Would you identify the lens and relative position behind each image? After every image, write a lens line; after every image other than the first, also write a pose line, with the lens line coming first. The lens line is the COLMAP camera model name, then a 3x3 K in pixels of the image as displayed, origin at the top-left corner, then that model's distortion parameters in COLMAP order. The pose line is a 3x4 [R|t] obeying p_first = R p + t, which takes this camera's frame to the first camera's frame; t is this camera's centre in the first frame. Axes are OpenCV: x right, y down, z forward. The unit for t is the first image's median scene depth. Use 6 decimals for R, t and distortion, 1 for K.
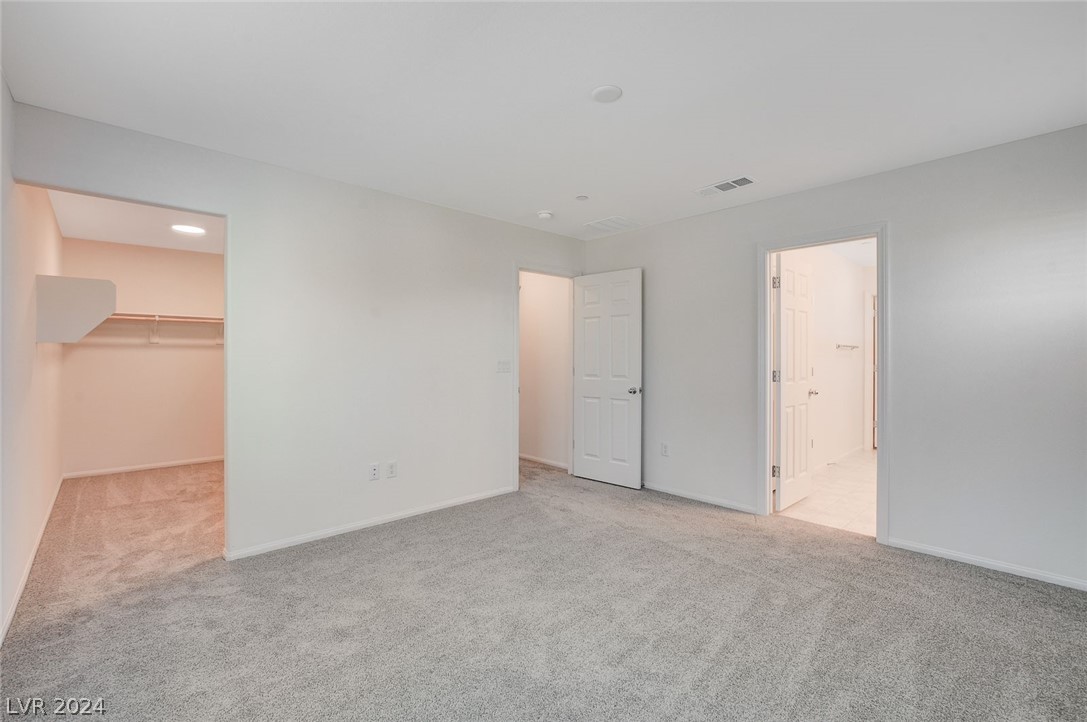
lens RADIAL K [[476.7, 0, 543.2], [0, 476.7, 359.7], [0, 0, 1]] dist [-0.021115, 0.001873]
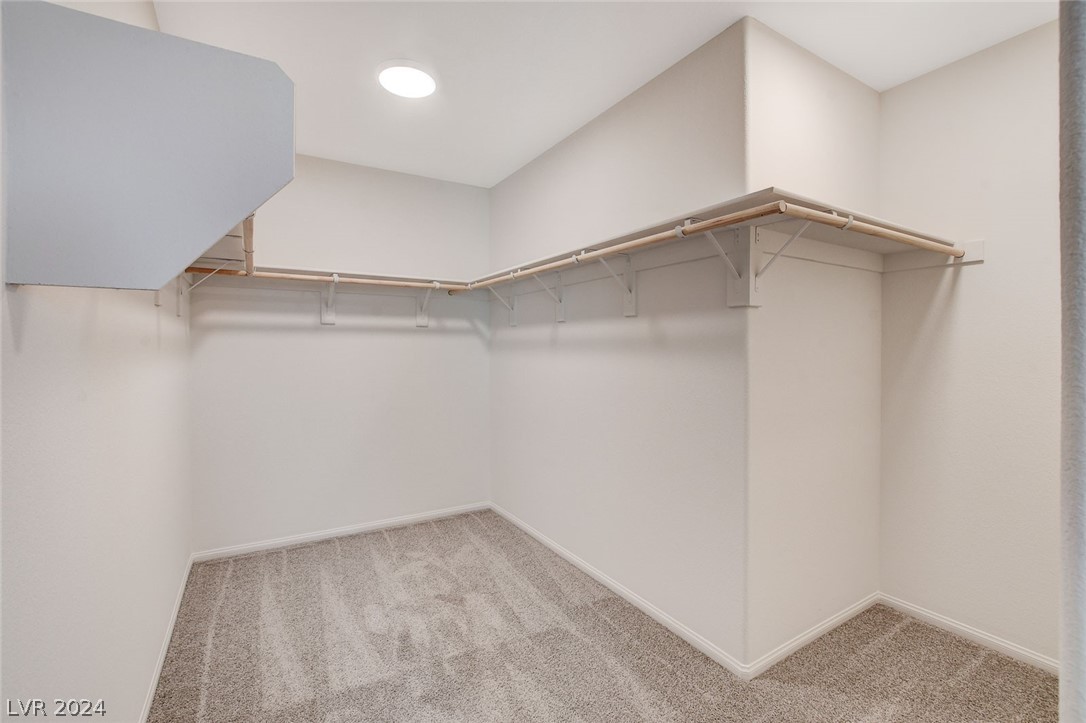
lens RADIAL K [[476.3, 0, 542.7], [0, 476.3, 354.7], [0, 0, 1]] dist [-0.021115, 0.001873]
pose [[0.979660, 0.011518, -0.200336, -0.471265], [-0.006740, 0.999677, 0.024514, -0.013990], [0.200553, -0.022665, 0.979421, 0.502044]]
